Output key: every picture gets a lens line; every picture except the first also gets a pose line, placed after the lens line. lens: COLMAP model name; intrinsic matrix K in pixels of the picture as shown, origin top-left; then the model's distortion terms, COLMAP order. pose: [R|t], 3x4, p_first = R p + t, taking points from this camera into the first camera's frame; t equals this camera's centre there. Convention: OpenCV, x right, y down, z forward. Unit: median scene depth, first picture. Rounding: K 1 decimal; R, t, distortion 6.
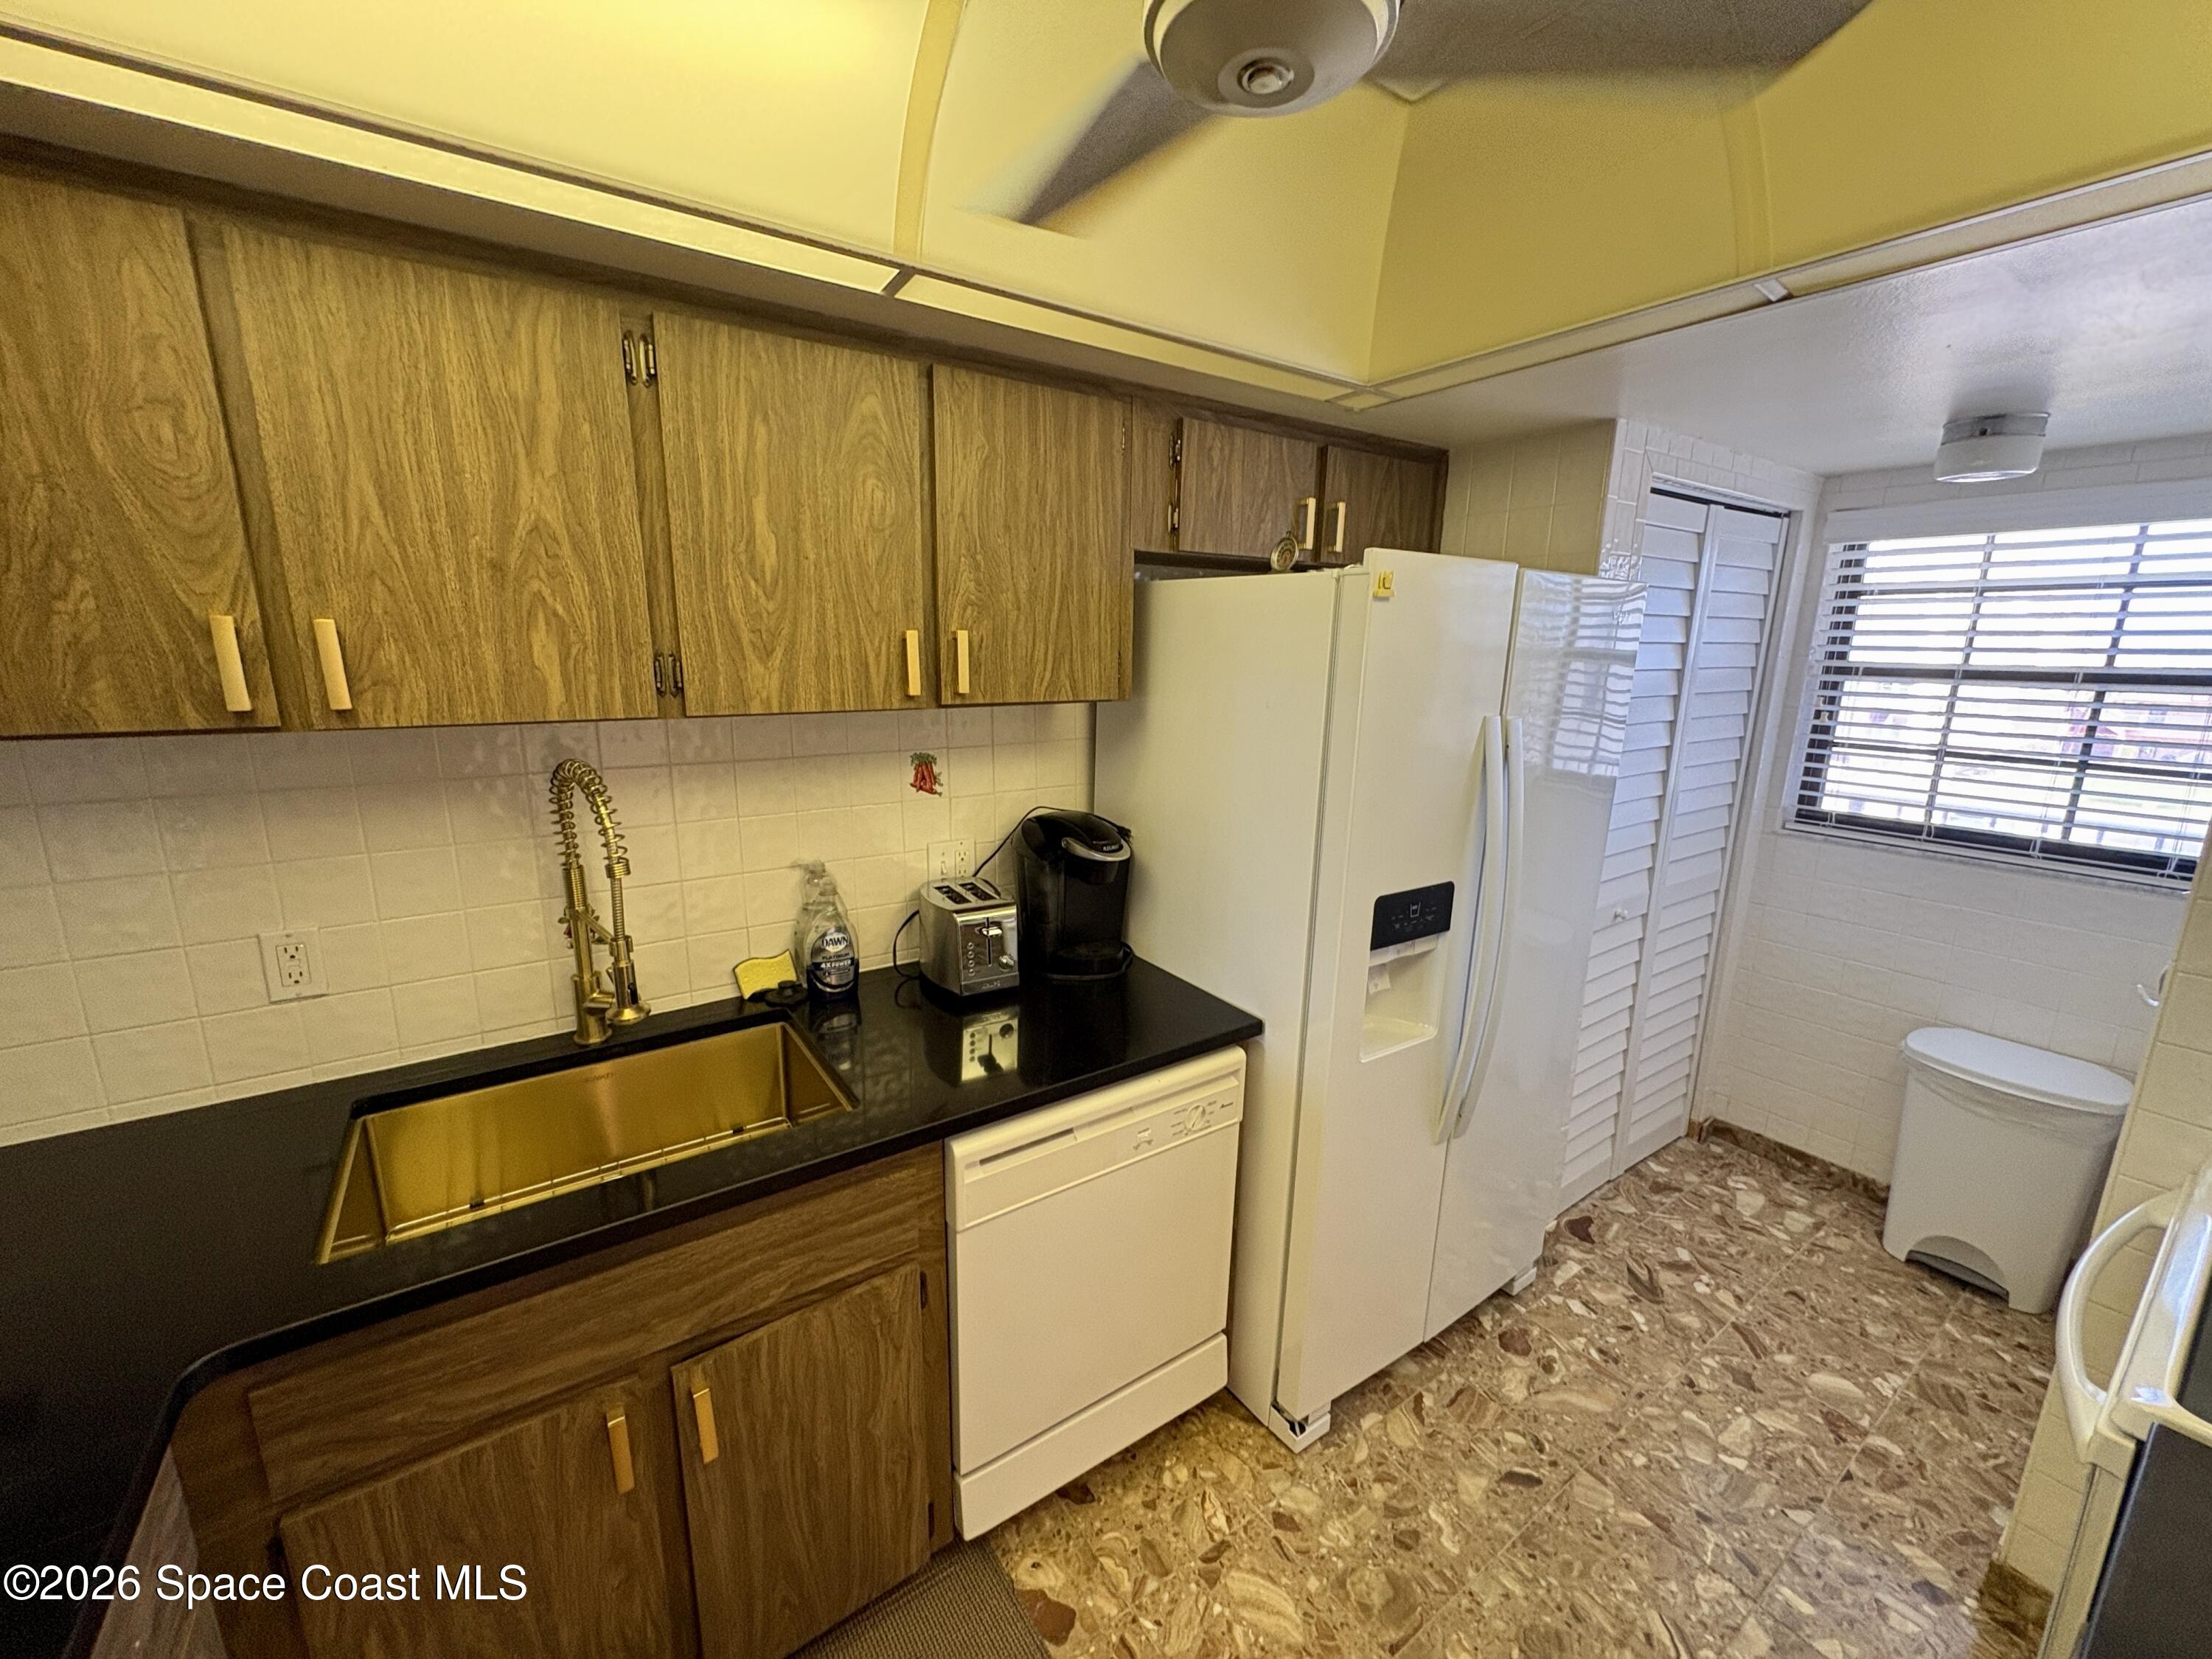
lens RADIAL K [[882.5, 0, 1108.4], [0, 882.5, 828.9], [0, 0, 1]] dist [-0.000706, 0.000398]
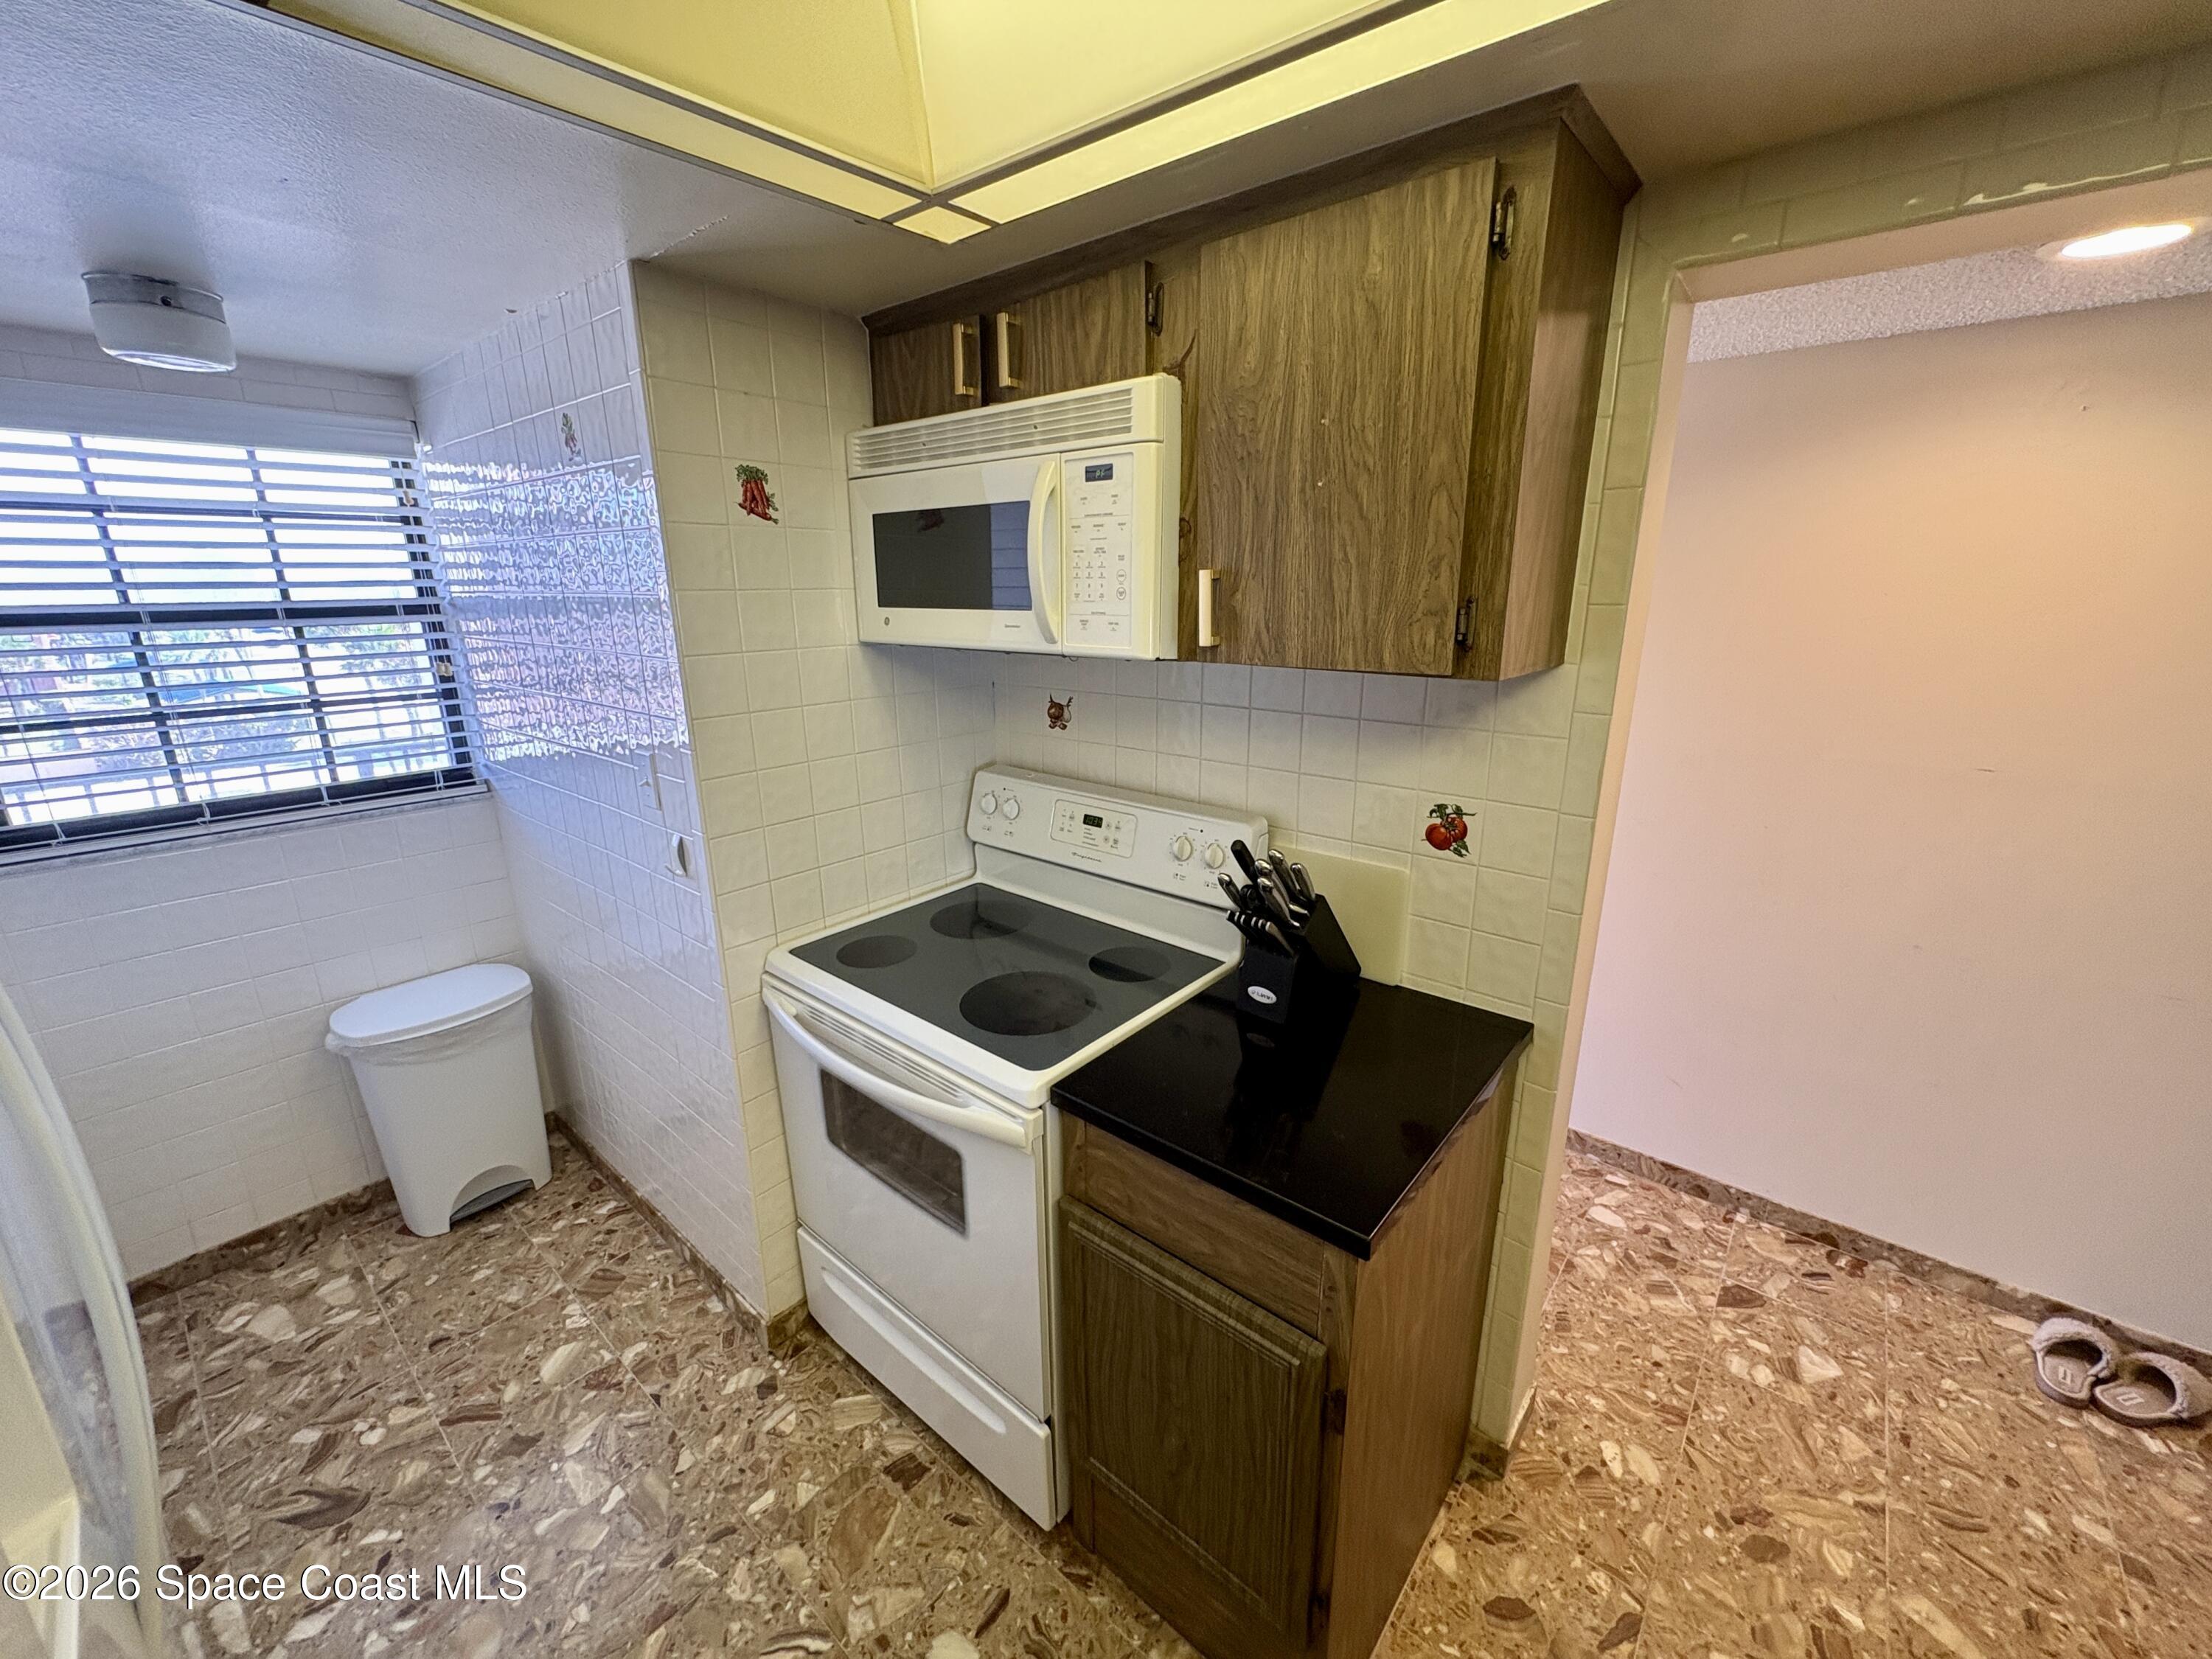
lens RADIAL K [[882.5, 0, 1109.0], [0, 882.5, 824.4], [0, 0, 1]] dist [-0.000706, 0.000398]
pose [[-0.257733, -0.268642, 0.928119, -0.076030], [0.203306, 0.923988, 0.323903, -0.113735], [-0.944585, 0.272173, -0.183526, 0.509782]]
